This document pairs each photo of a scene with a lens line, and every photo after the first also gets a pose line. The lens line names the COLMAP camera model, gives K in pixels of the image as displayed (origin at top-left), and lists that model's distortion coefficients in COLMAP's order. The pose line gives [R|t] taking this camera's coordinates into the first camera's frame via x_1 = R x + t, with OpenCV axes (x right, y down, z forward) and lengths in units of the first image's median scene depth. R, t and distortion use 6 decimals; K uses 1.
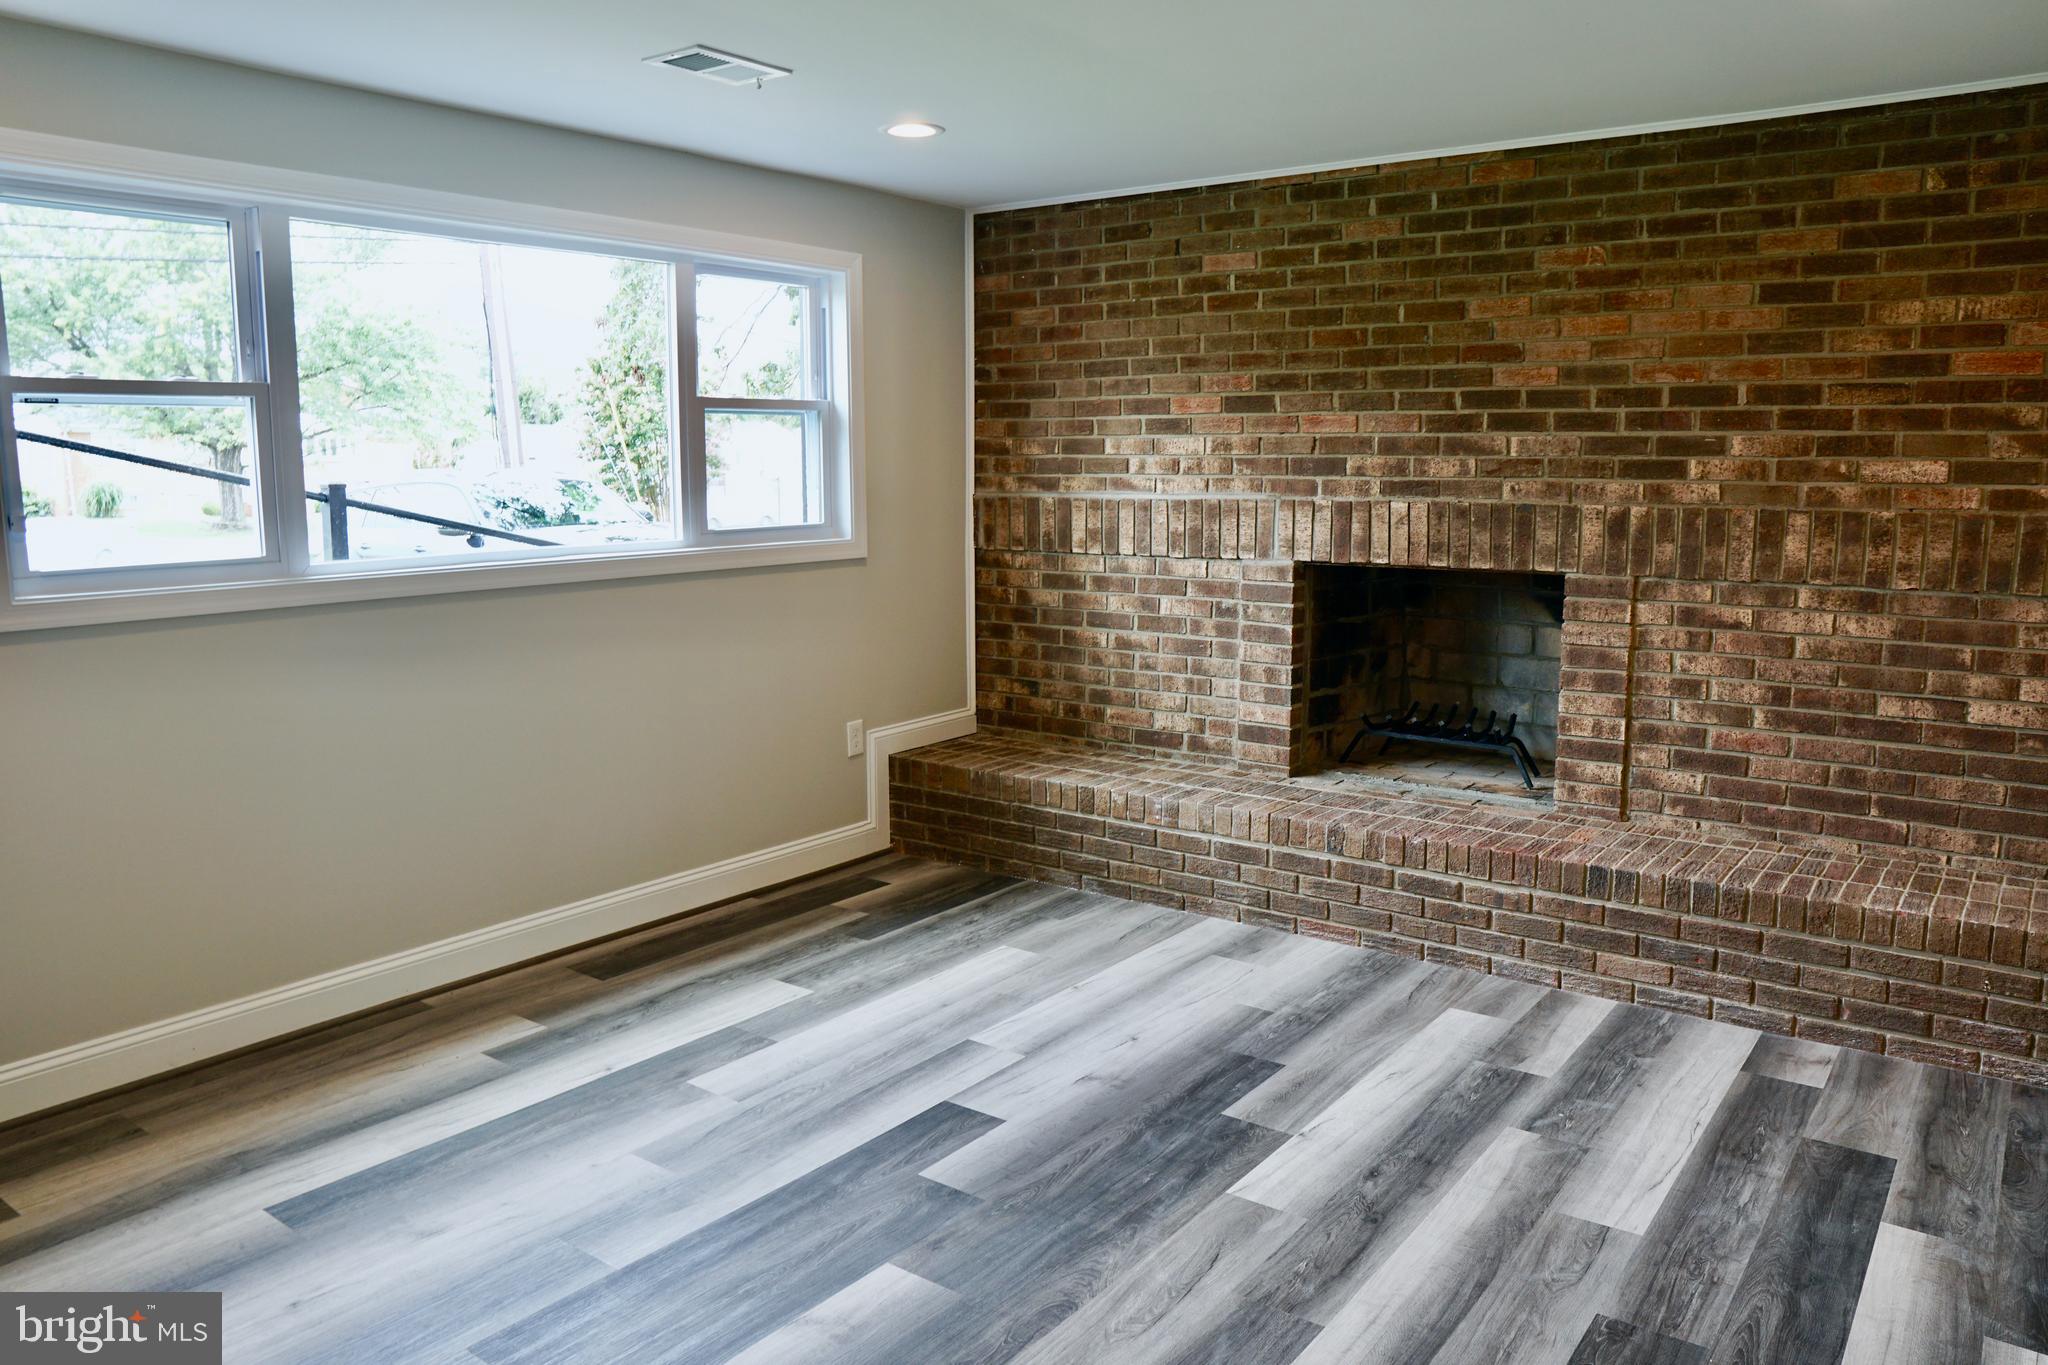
lens RADIAL K [[1449.6, 0, 1012.7], [0, 1449.6, 683.5], [0, 0, 1]] dist [-0.093557, 0.052130]
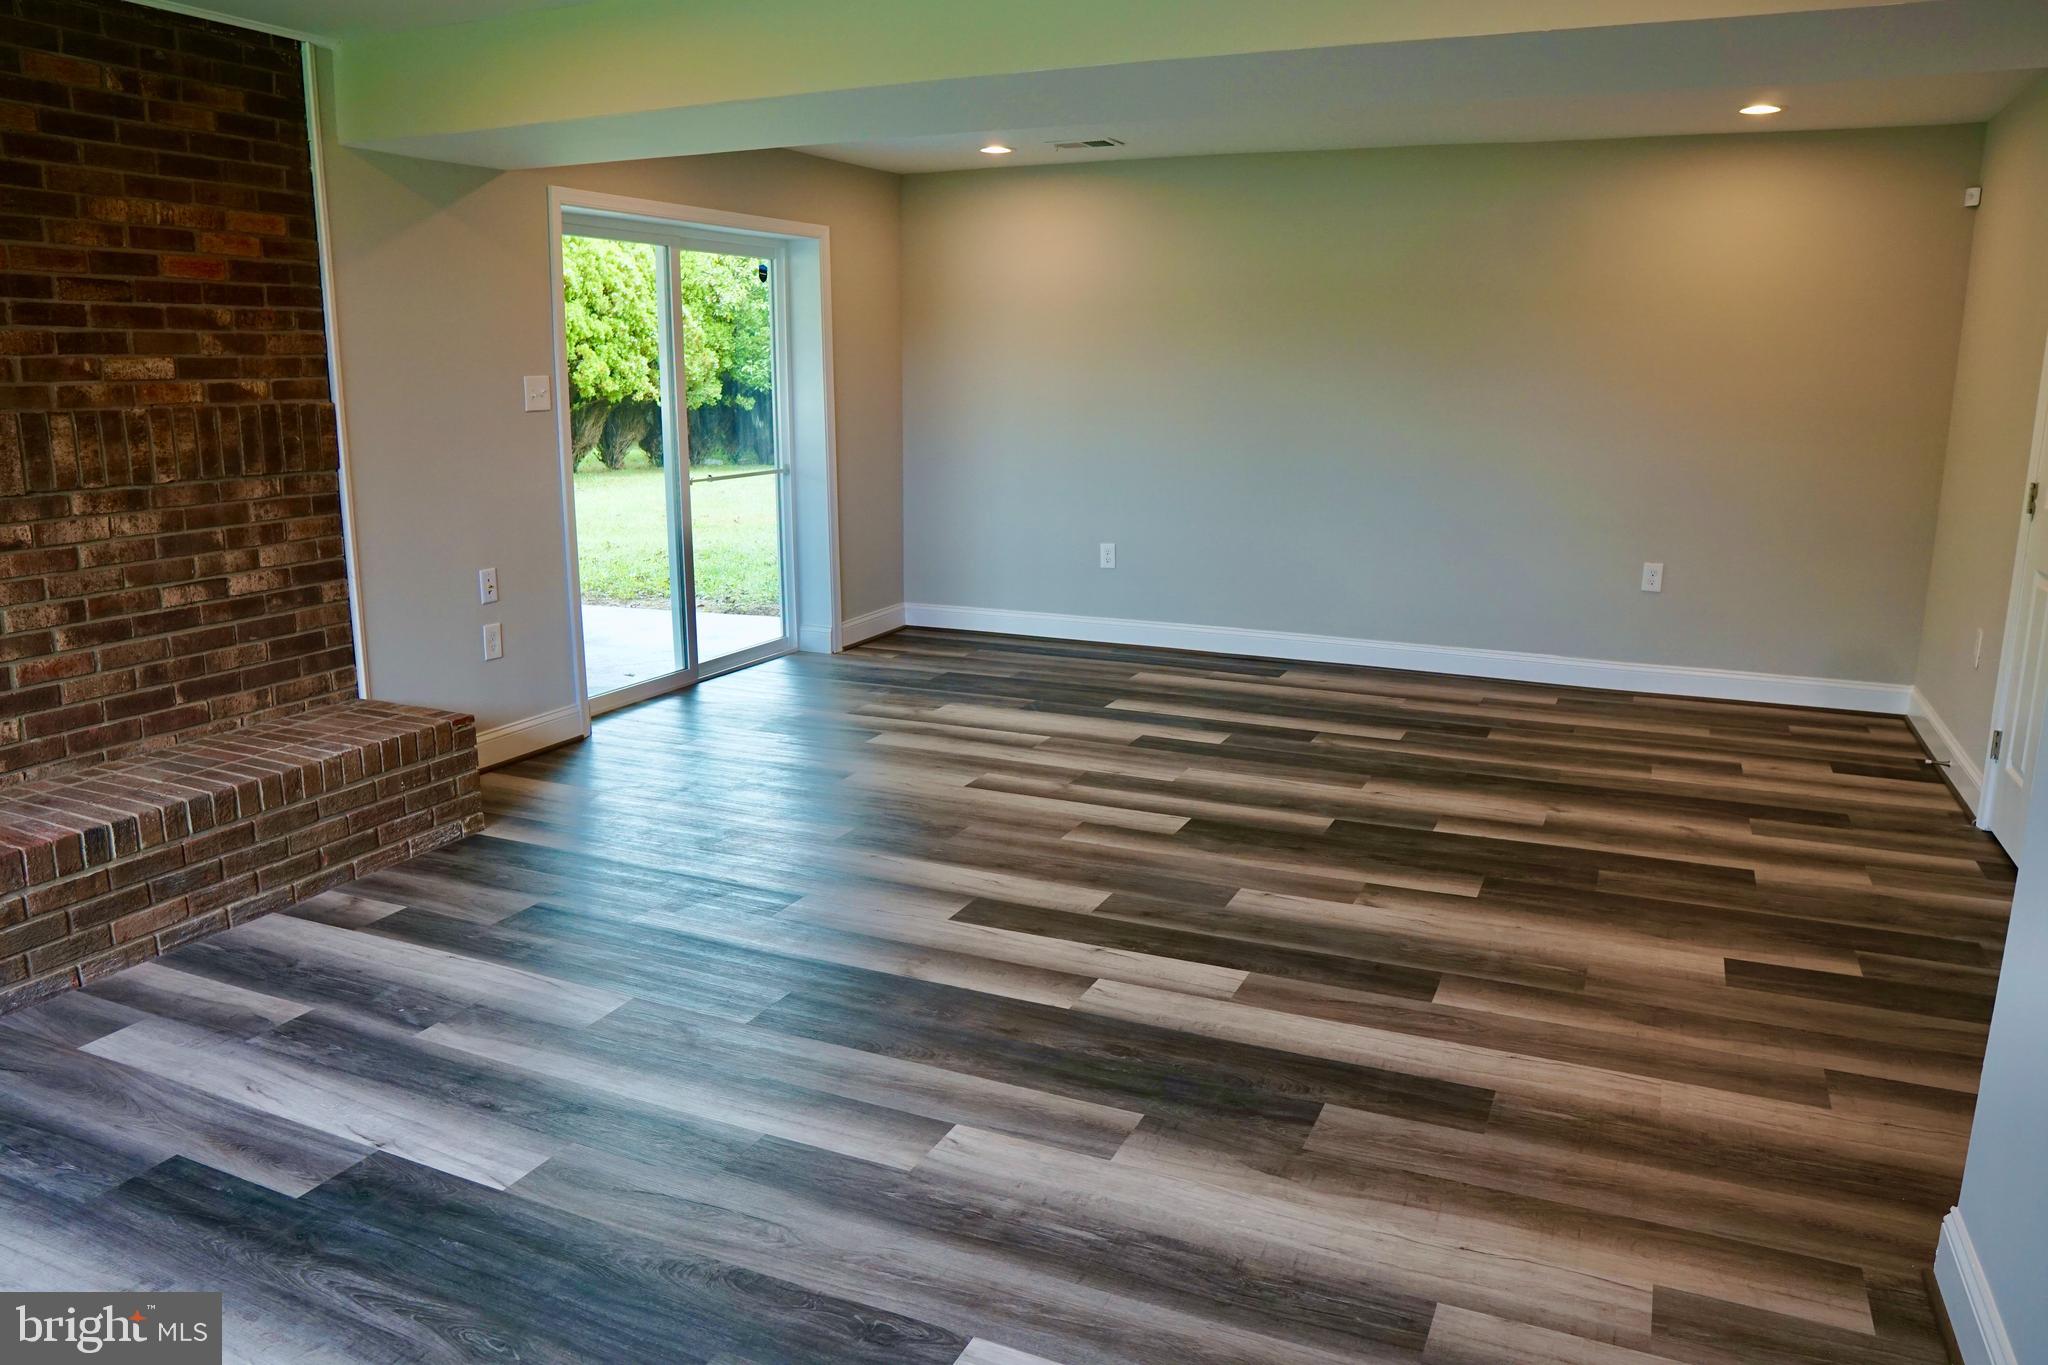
lens RADIAL K [[1449.6, 0, 1019.2], [0, 1449.6, 686.6], [0, 0, 1]] dist [-0.093557, 0.052130]
pose [[-0.231936, -0.205550, 0.950765, -0.536949], [0.149986, 0.958173, 0.243740, -0.081784], [-0.961098, 0.199133, -0.191406, 0.625143]]
